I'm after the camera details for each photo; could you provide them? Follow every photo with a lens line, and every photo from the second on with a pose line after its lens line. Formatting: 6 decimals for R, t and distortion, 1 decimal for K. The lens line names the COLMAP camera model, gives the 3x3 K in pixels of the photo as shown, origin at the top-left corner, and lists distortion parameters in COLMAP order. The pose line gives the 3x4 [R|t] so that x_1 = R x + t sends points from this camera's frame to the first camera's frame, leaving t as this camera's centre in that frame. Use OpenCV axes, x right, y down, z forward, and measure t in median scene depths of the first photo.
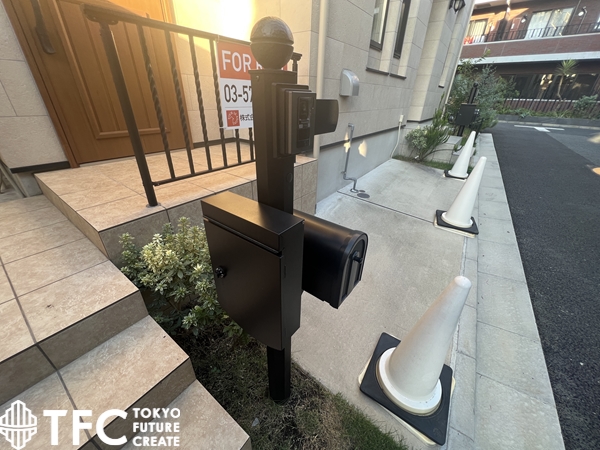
lens RADIAL K [[240.7, 0, 299.1], [0, 240.7, 224.0], [0, 0, 1]] dist [-0.003204, -0.000067]
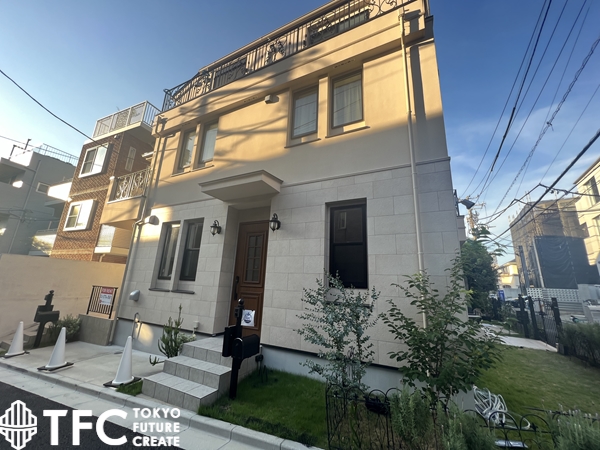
lens RADIAL K [[240.7, 0, 299.1], [0, 240.7, 224.0], [0, 0, 1]] dist [-0.003204, -0.000067]
pose [[0.167211, -0.265494, -0.949502, 2.720159], [-0.502870, 0.805405, -0.313760, -1.125530], [0.848034, 0.529940, 0.001163, 1.840765]]
